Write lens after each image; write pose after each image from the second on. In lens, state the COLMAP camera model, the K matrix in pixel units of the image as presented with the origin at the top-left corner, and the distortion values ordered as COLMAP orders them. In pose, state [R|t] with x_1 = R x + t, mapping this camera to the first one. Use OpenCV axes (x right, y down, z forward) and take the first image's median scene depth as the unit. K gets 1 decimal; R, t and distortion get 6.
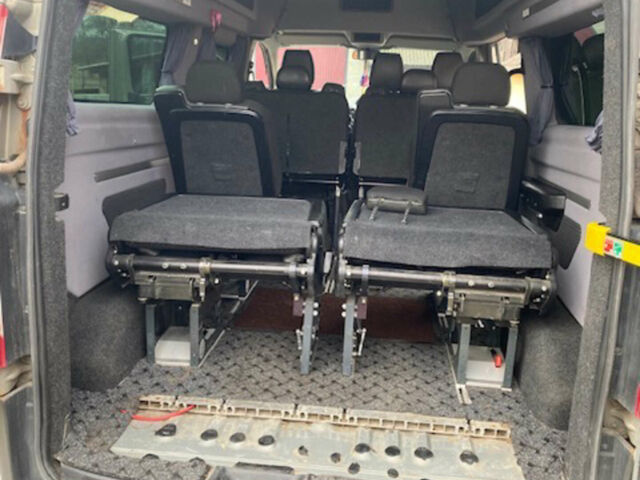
lens RADIAL K [[684.9, 0, 320.0], [0, 684.9, 240.0], [0, 0, 1]] dist [0.078659, -0.325763]
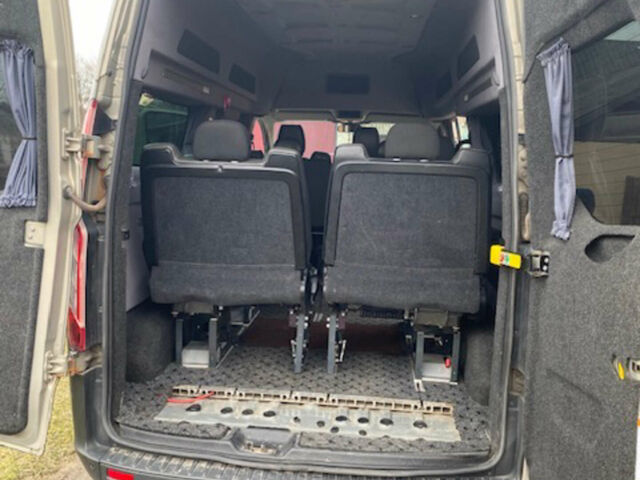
lens RADIAL K [[684.9, 0, 320.0], [0, 684.9, 240.0], [0, 0, 1]] dist [0.078659, -0.325763]
pose [[0.999917, -0.004547, 0.012073, 0.005216], [0.005704, 0.995213, -0.097559, 0.076293], [-0.011571, 0.097620, 0.995156, -0.325684]]
